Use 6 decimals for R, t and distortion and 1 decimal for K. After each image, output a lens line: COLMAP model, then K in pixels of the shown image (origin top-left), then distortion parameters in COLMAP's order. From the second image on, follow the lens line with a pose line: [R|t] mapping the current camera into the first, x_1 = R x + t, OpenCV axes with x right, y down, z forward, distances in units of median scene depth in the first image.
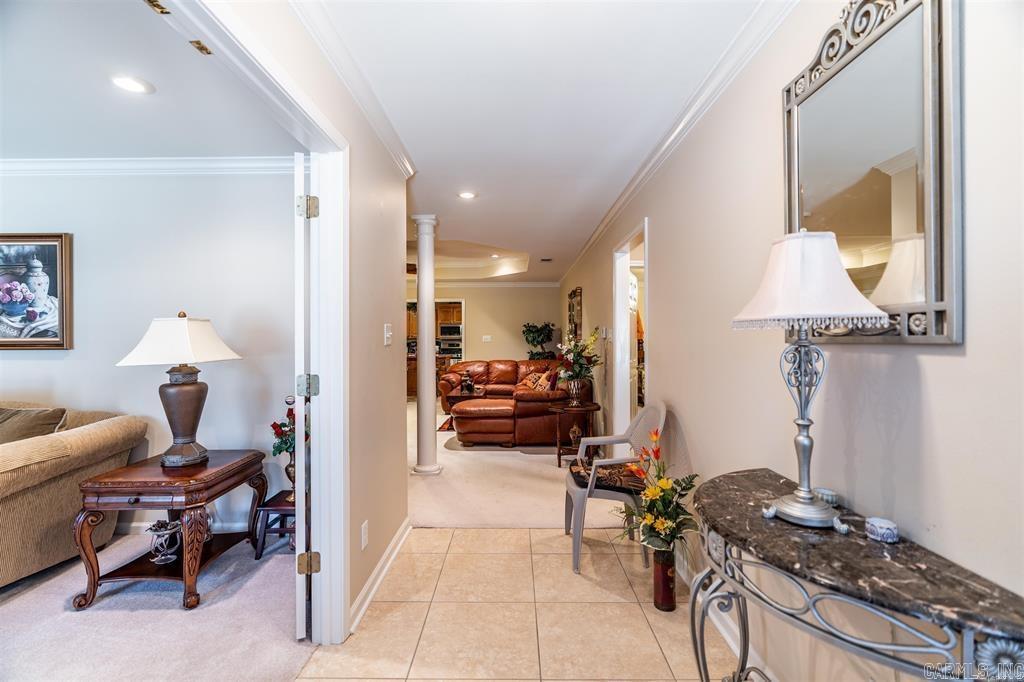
lens RADIAL K [[462.6, 0, 501.9], [0, 462.6, 339.4], [0, 0, 1]] dist [-0.003432, -0.000636]
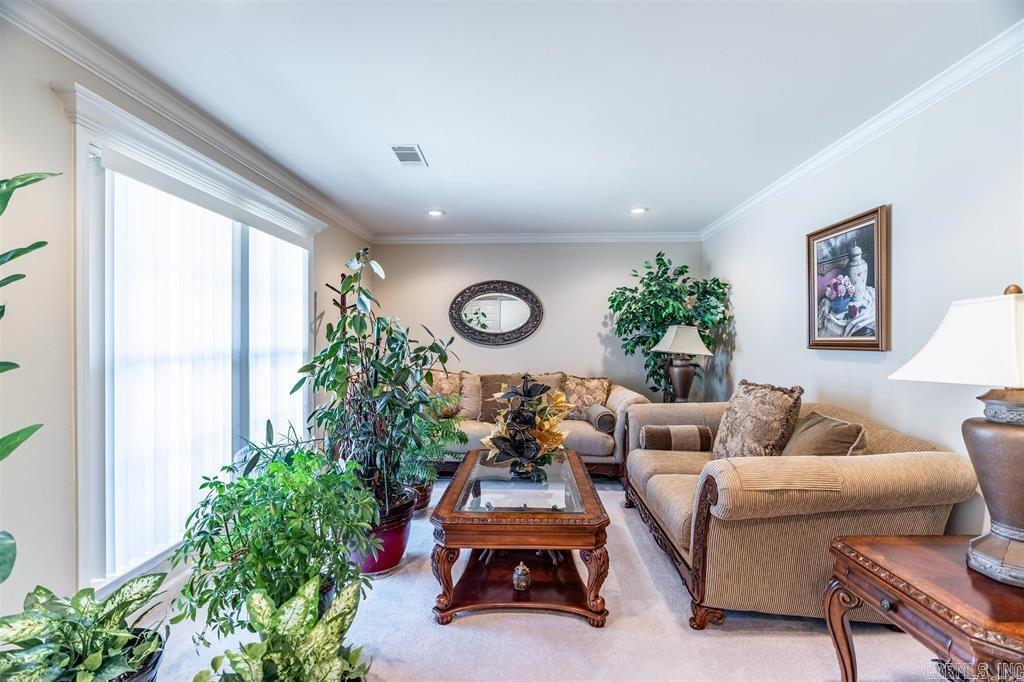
lens RADIAL K [[462.6, 0, 510.7], [0, 462.6, 341.2], [0, 0, 1]] dist [-0.003432, -0.000636]
pose [[-0.013815, 0.004169, -0.999896, -0.134018], [0.002461, 0.999988, 0.004135, -0.000286], [0.999902, -0.002404, -0.013825, 0.361777]]
